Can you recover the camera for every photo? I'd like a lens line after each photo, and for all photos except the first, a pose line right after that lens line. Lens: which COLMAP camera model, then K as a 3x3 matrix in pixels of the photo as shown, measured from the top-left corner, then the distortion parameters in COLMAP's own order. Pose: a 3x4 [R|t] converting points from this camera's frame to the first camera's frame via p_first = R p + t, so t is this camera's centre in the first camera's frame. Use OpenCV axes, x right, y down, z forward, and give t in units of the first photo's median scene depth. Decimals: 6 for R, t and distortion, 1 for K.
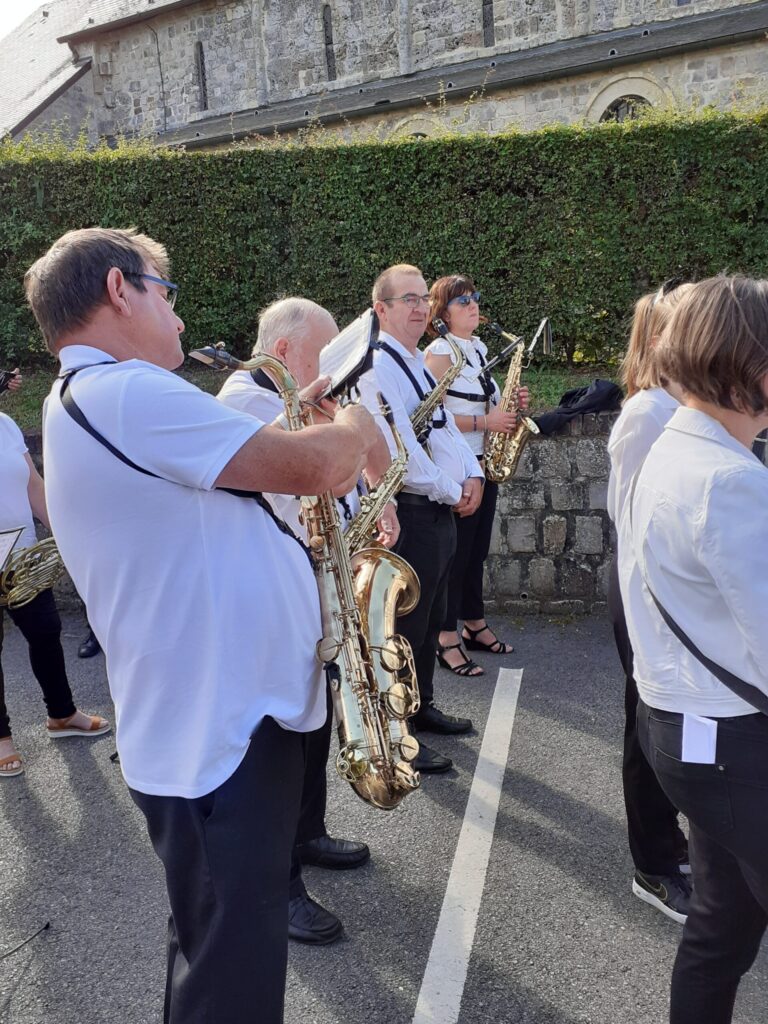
lens RADIAL K [[924.1, 0, 377.6], [0, 924.1, 506.6], [0, 0, 1]] dist [0.056985, -0.089609]
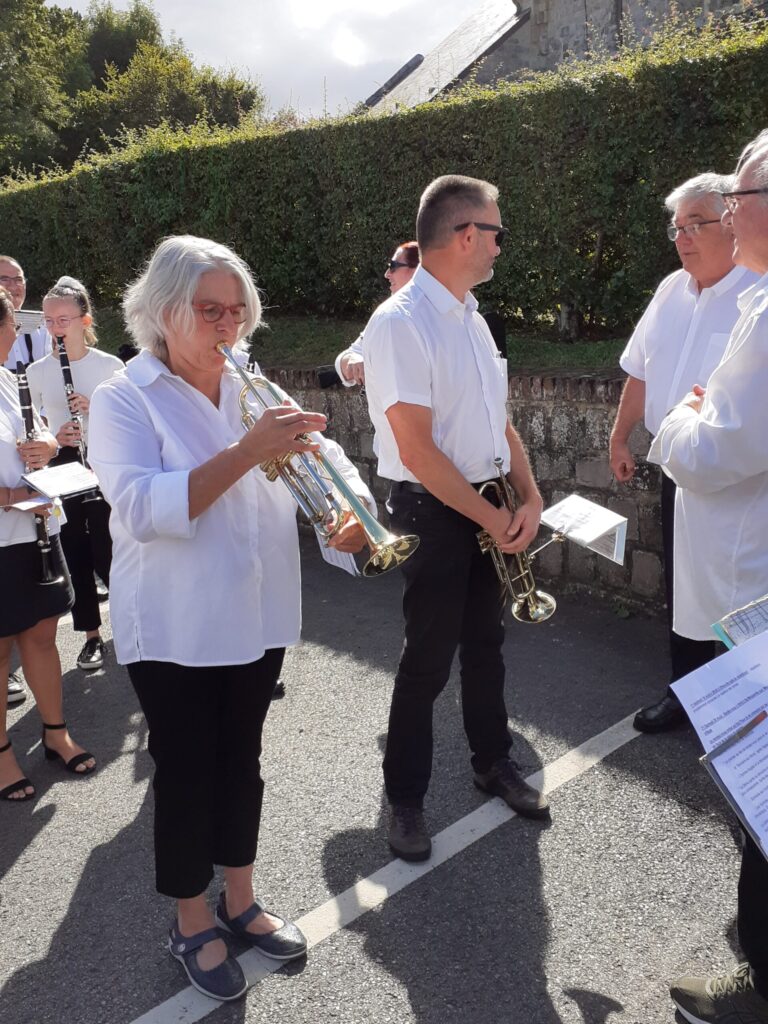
lens RADIAL K [[924.1, 0, 396.4], [0, 924.1, 506.5], [0, 0, 1]] dist [0.056985, -0.089609]
pose [[0.856109, 0.135969, -0.498587, 0.426158], [-0.104125, 0.990366, 0.091291, -0.021875], [0.506196, -0.026240, 0.862019, 0.025011]]
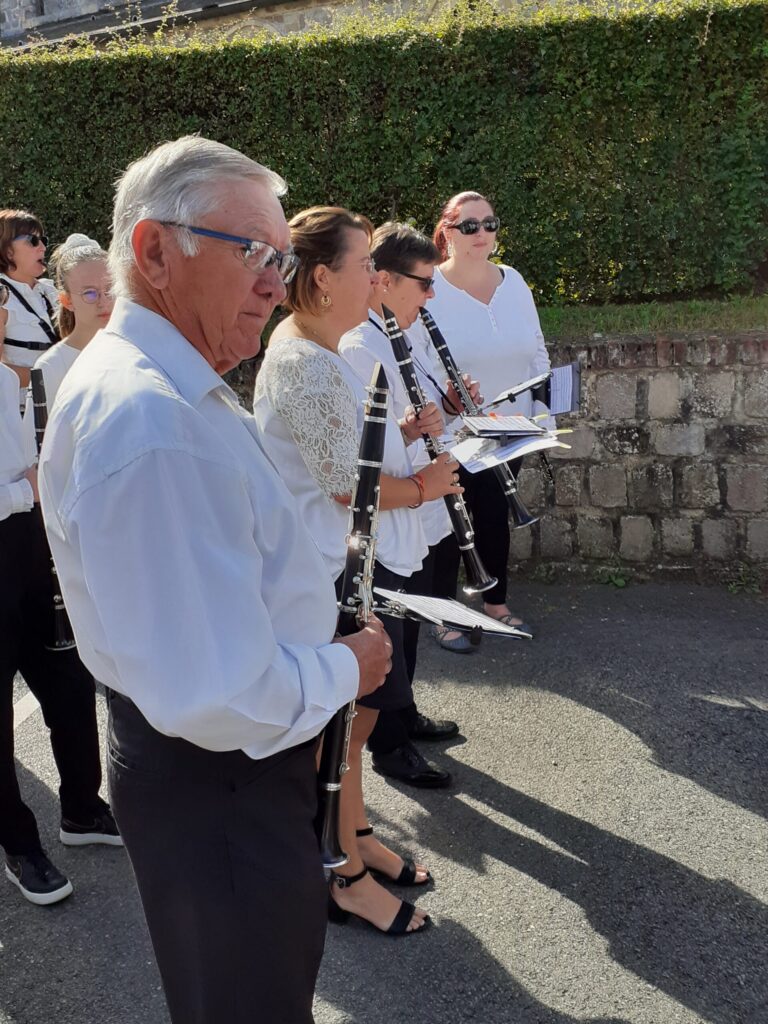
lens RADIAL K [[1012.9, 0, 312.0], [0, 1012.9, 526.4], [0, 0, 1]] dist [-0.006901, 0.000000]
pose [[0.999601, -0.013016, 0.025062, 0.144596], [0.011248, 0.997523, 0.069438, -0.002662], [-0.025904, -0.069128, 0.997271, -0.009295]]
